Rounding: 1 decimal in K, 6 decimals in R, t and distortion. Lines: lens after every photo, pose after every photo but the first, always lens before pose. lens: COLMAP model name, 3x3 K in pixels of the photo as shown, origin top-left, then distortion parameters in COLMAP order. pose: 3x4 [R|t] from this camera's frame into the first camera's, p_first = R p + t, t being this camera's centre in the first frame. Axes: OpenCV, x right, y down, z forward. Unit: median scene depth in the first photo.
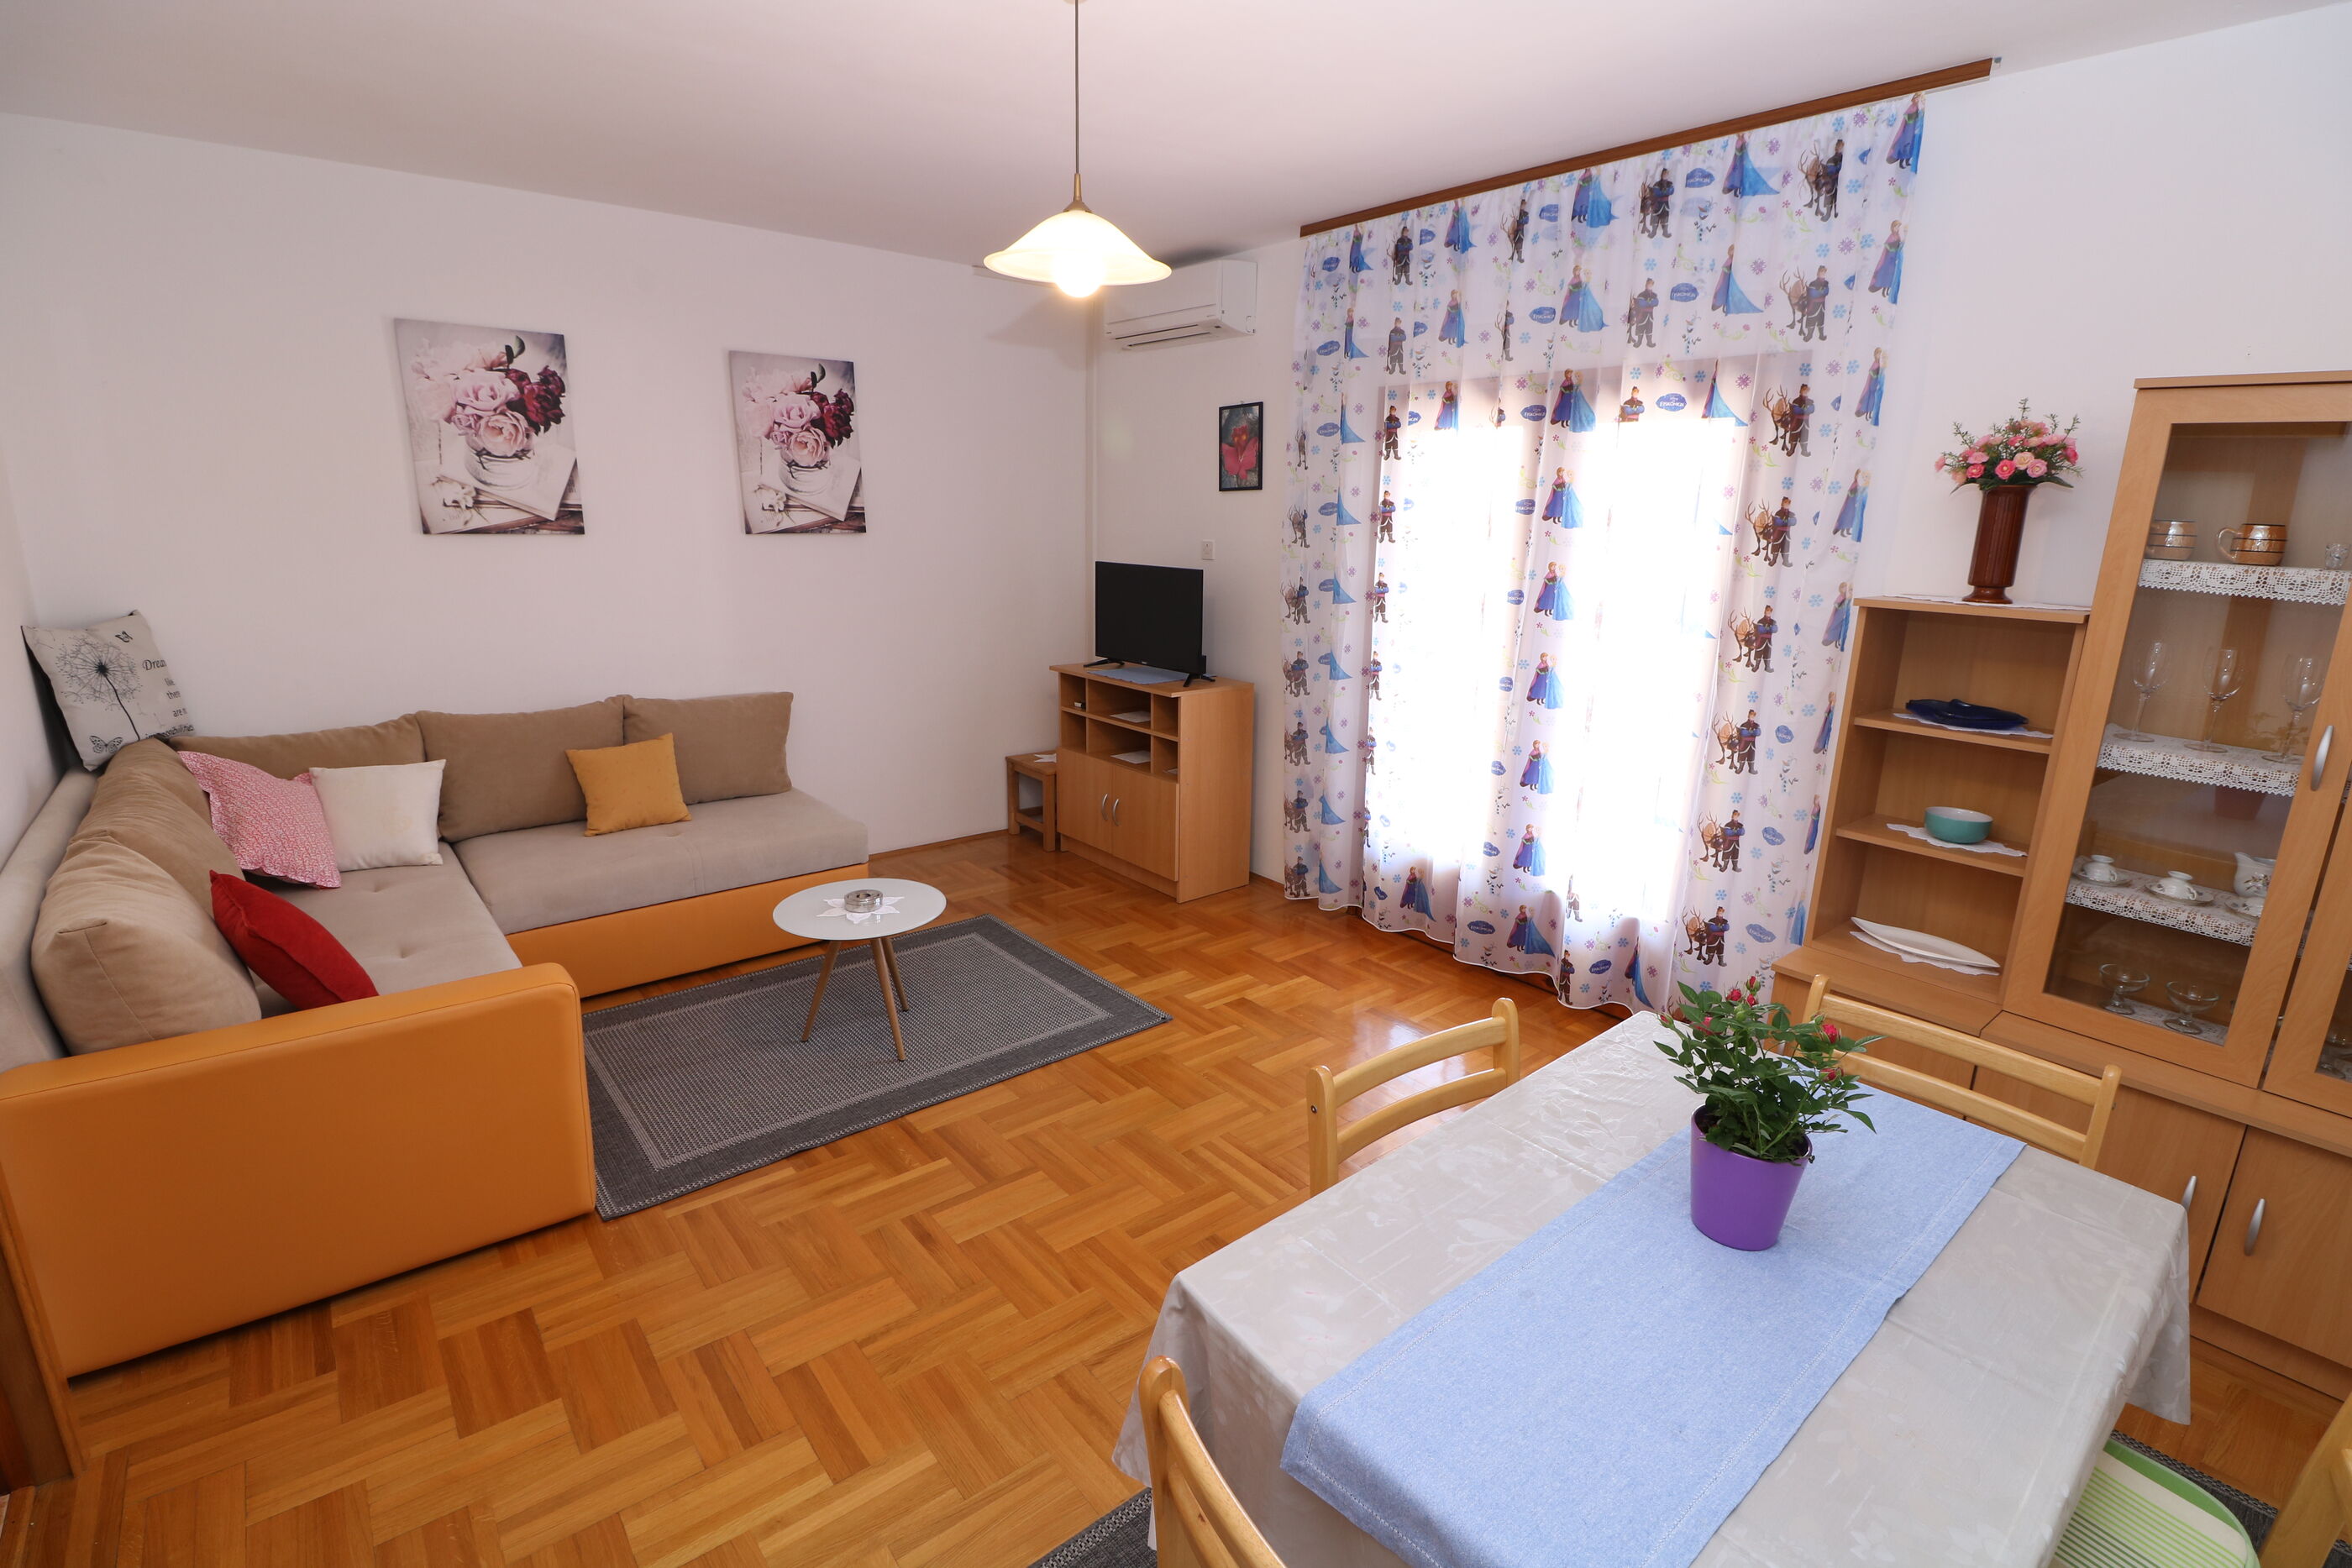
lens RADIAL K [[1087.1, 0, 1189.0], [0, 1087.1, 785.1], [0, 0, 1]] dist [-0.001652, -0.011045]
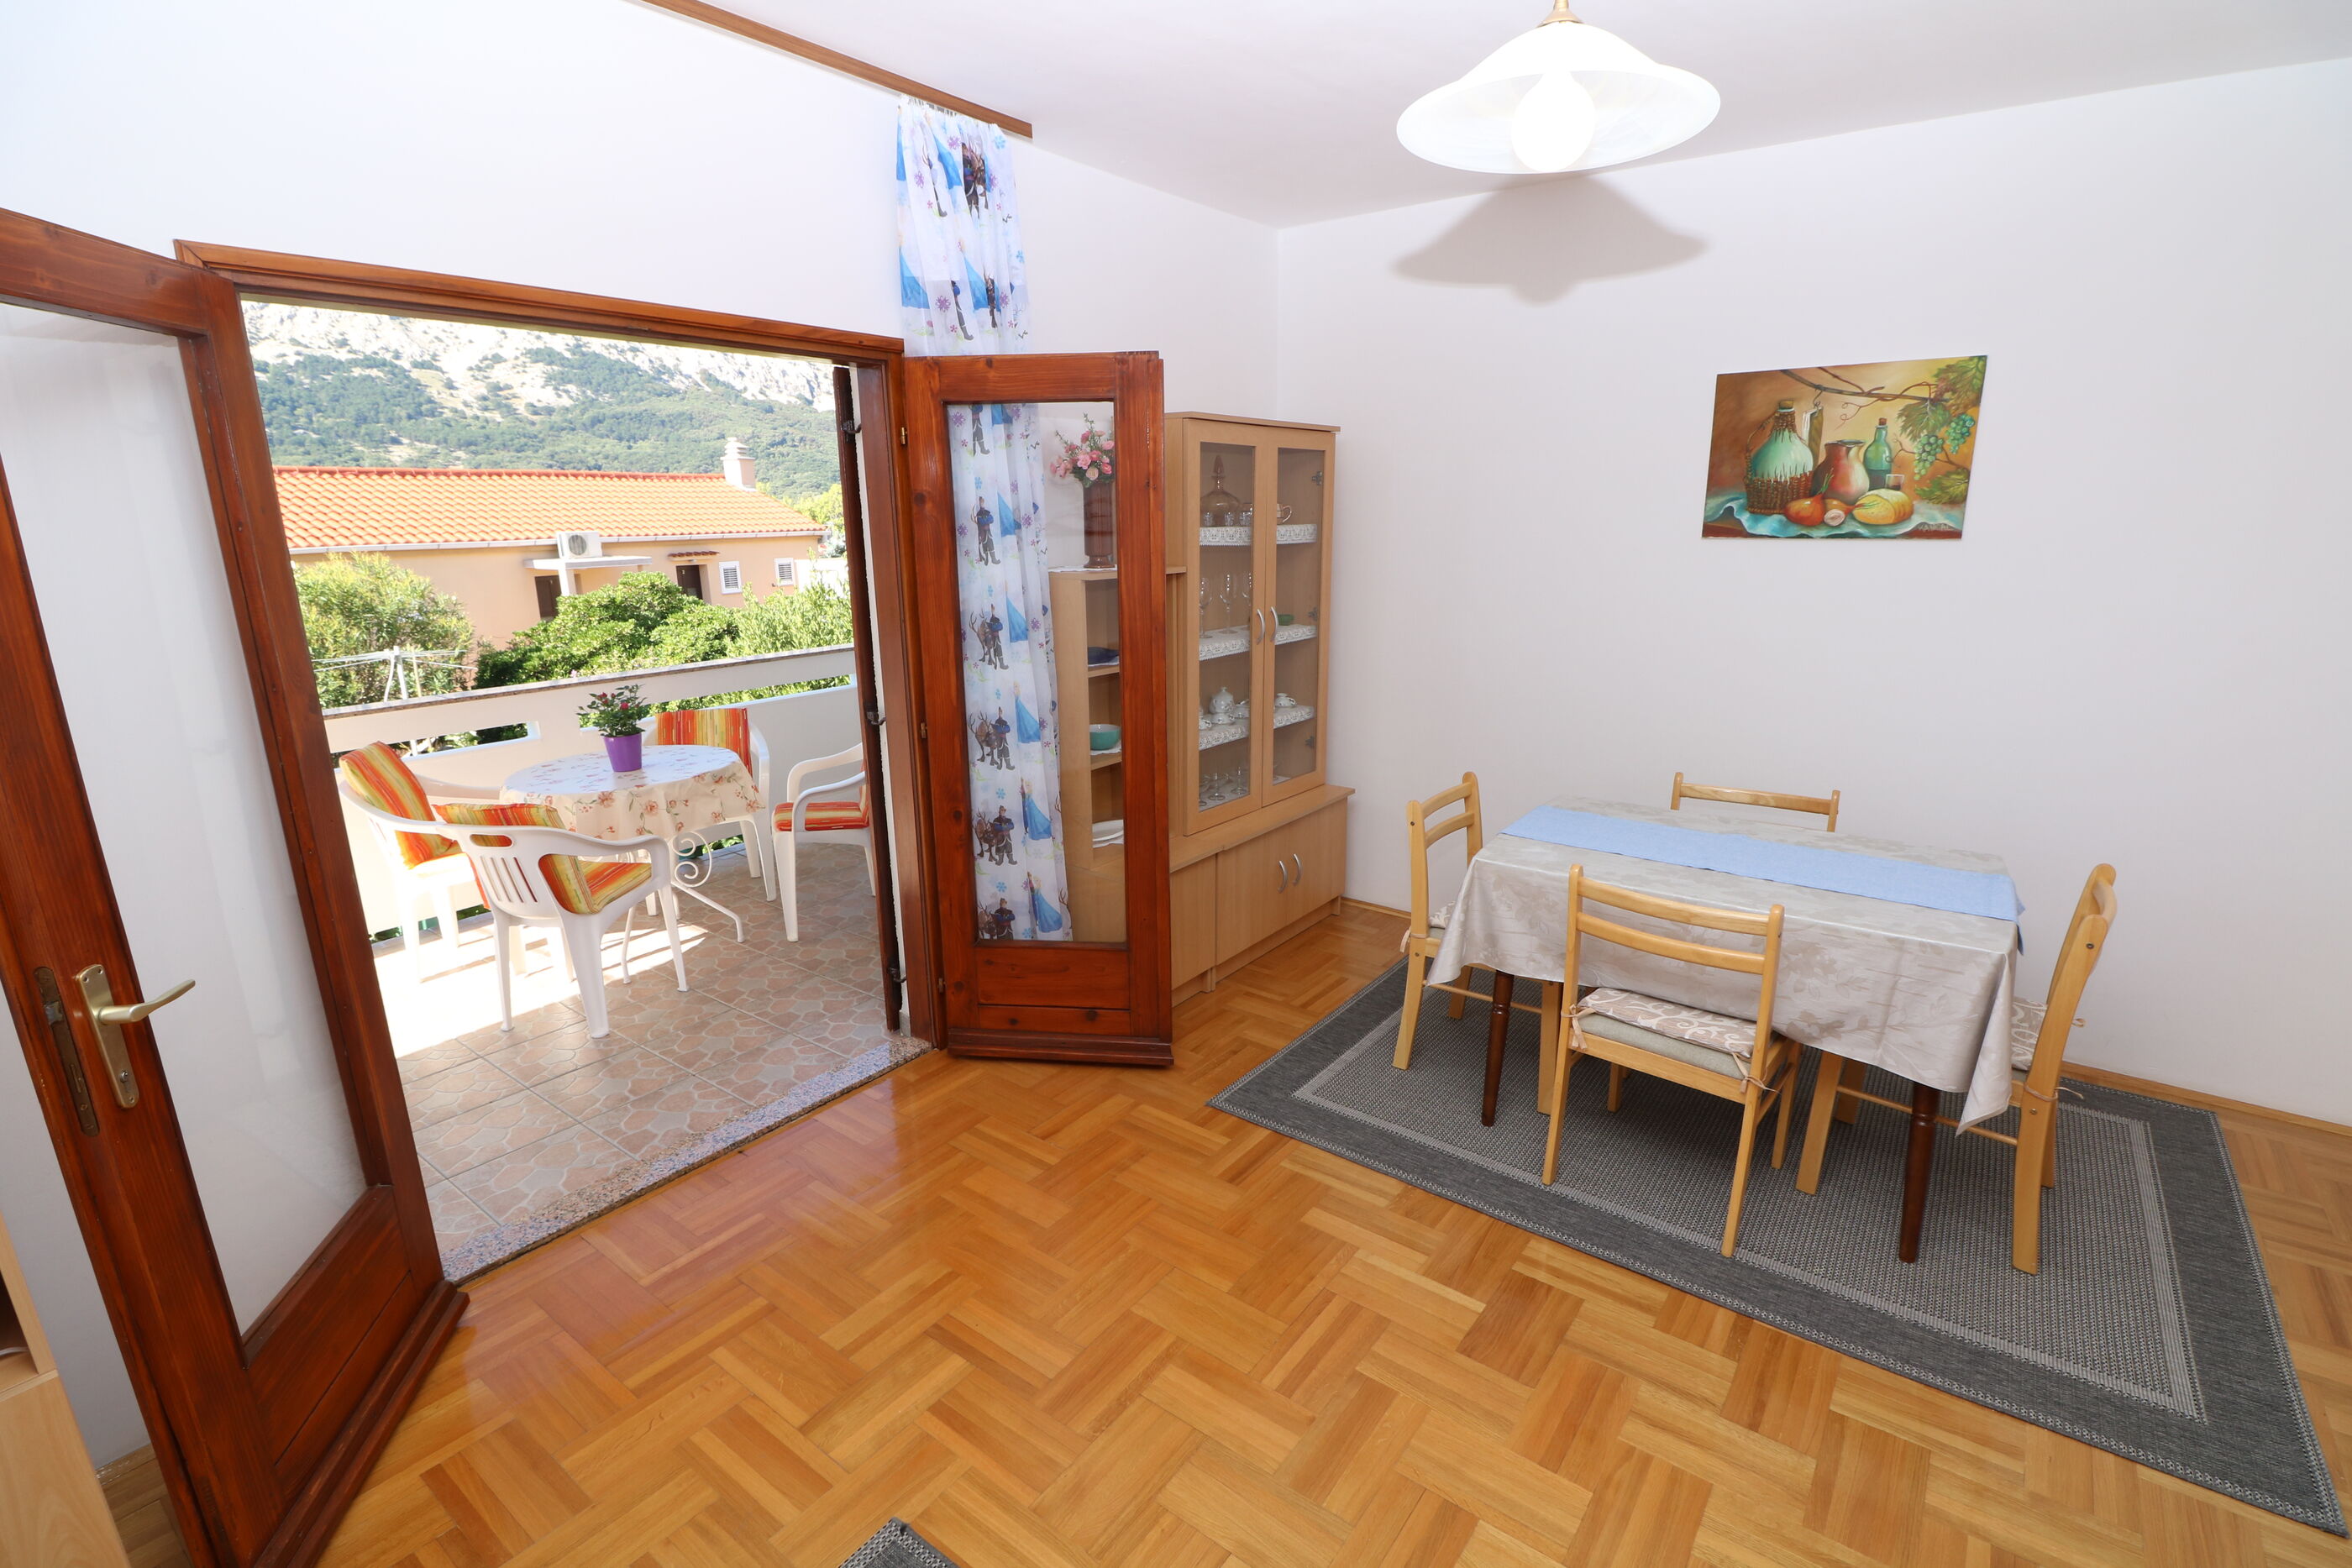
lens RADIAL K [[1087.1, 0, 1180.3], [0, 1087.1, 773.0], [0, 0, 1]] dist [-0.001652, -0.011045]
pose [[-0.232744, -0.263204, 0.936245, -0.392900], [0.236083, 0.918597, 0.316931, -0.220122], [-0.943449, 0.294795, -0.151660, 0.774083]]
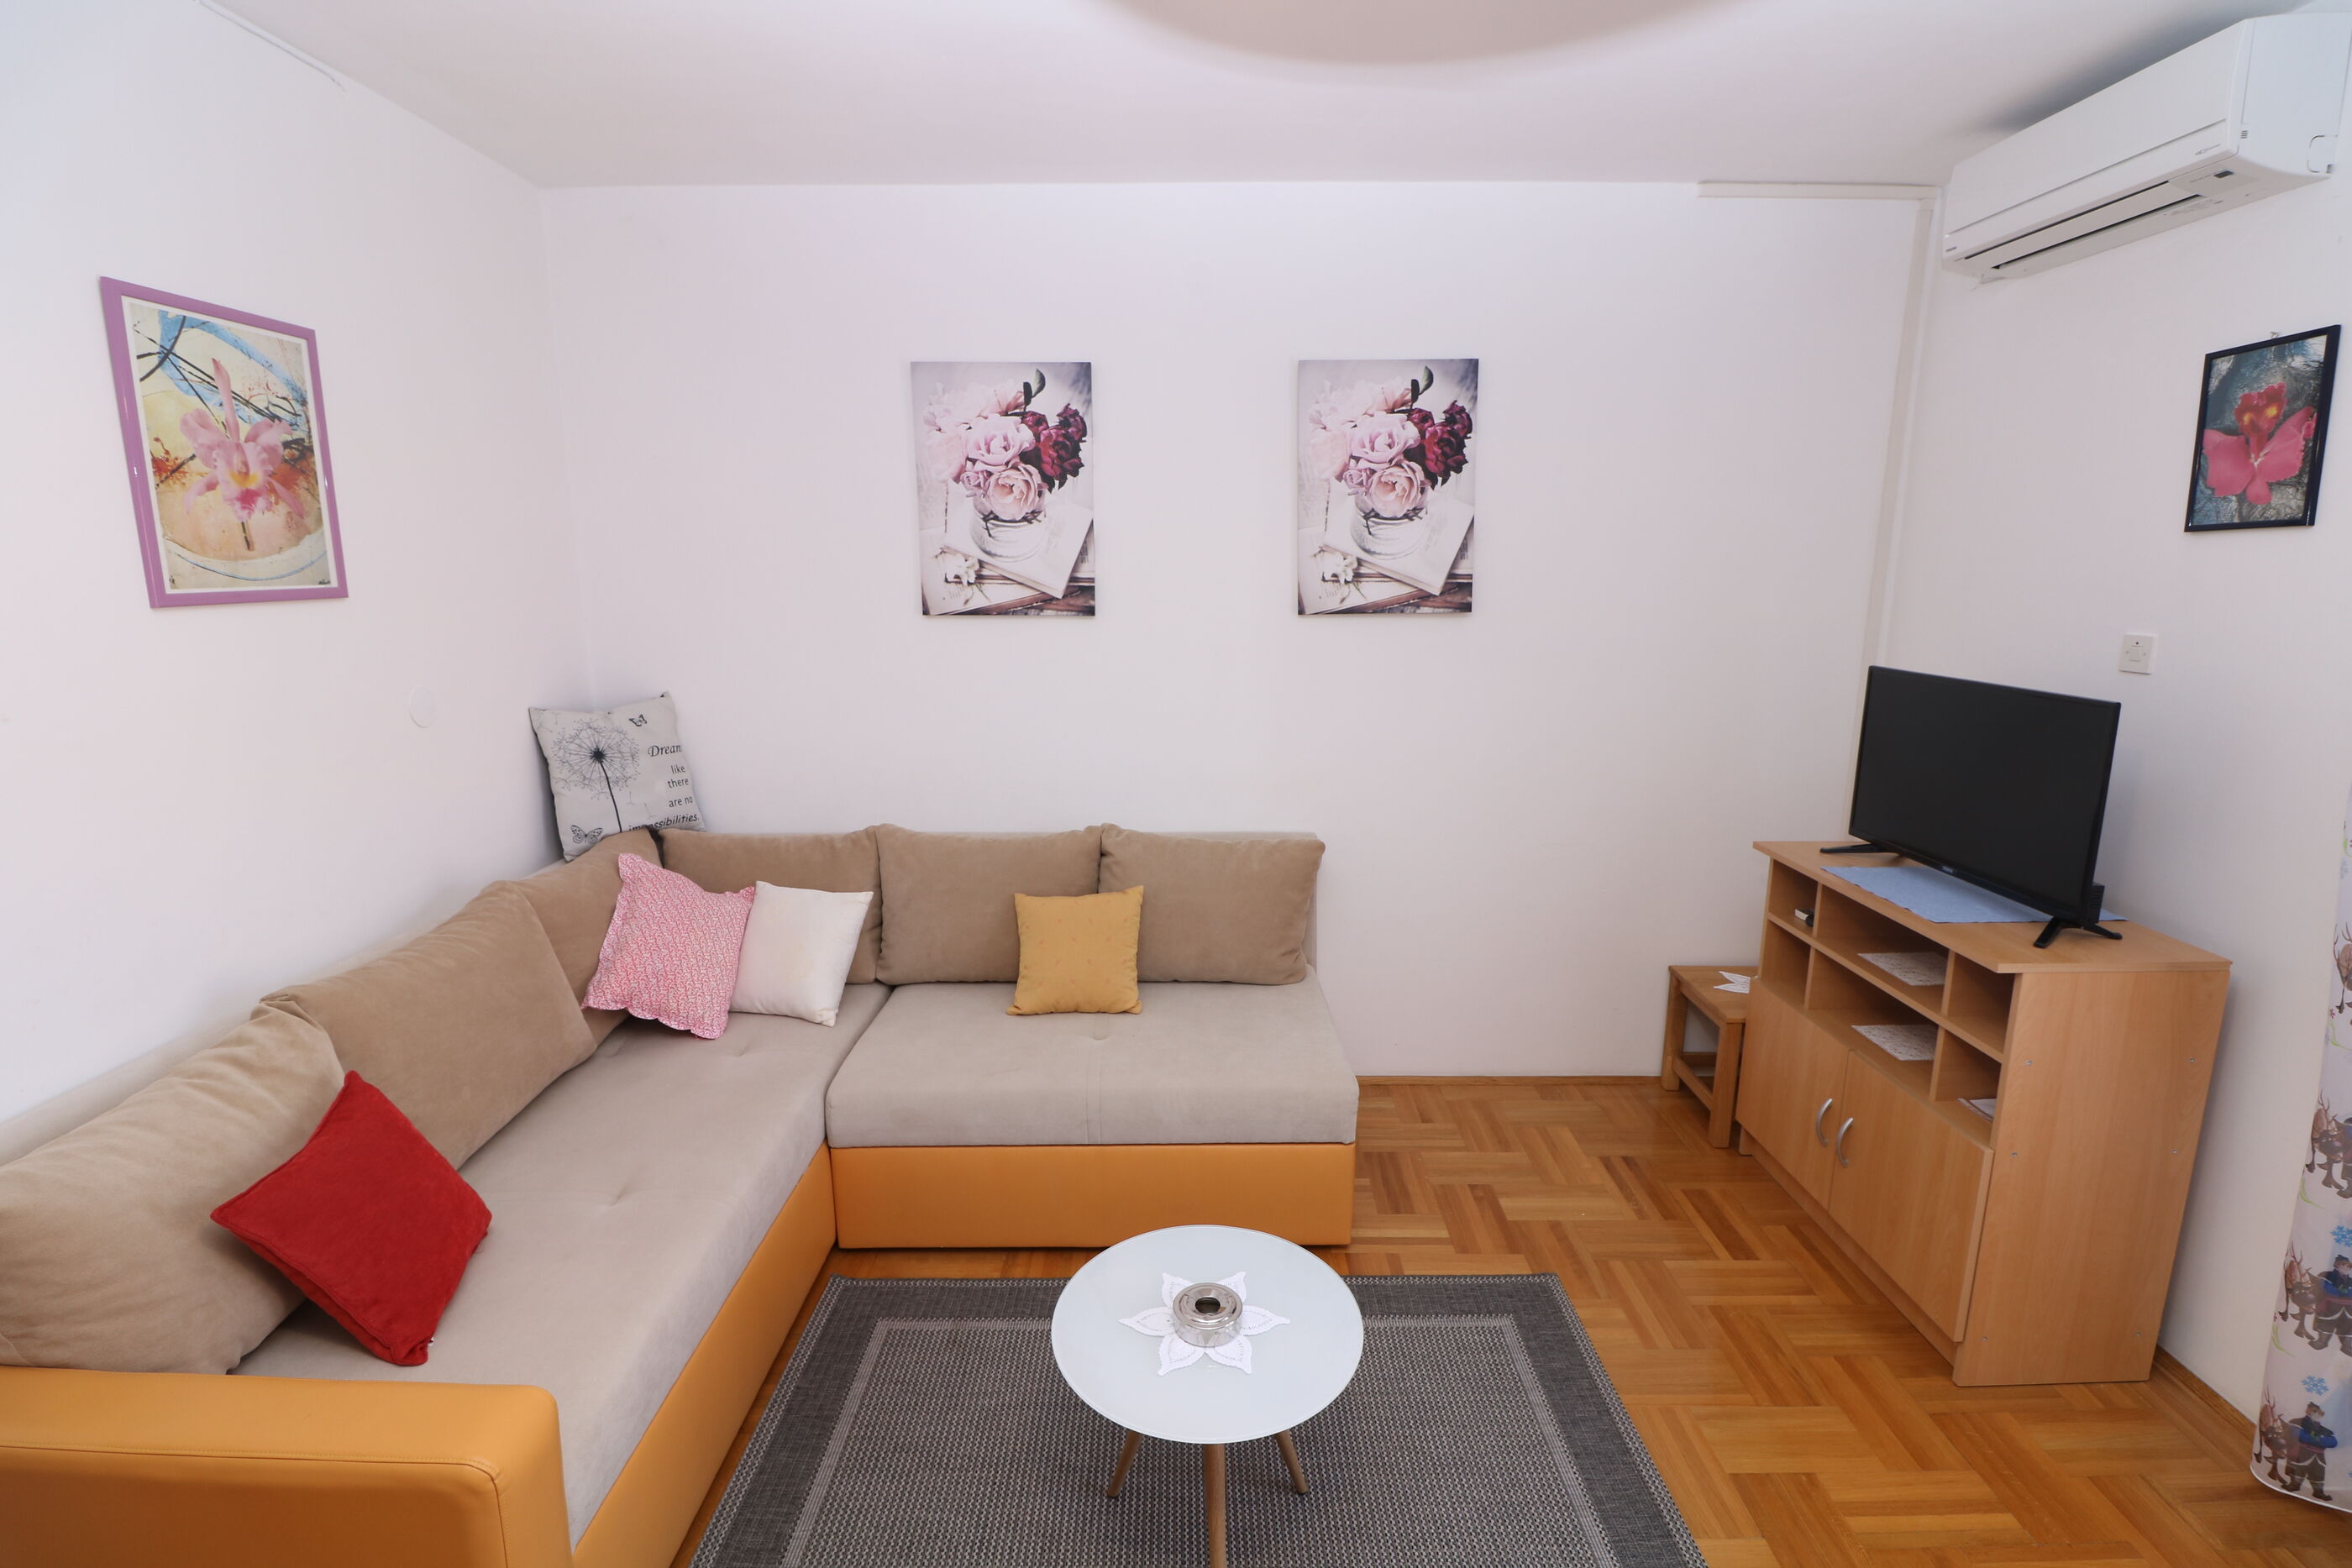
lens RADIAL K [[1087.1, 0, 1192.2], [0, 1087.1, 782.5], [0, 0, 1]] dist [-0.001652, -0.011045]
pose [[0.769872, 0.106477, -0.629253, 0.002163], [-0.140189, 0.990117, -0.003977, -0.124125], [0.622611, 0.091276, 0.777190, 0.466805]]
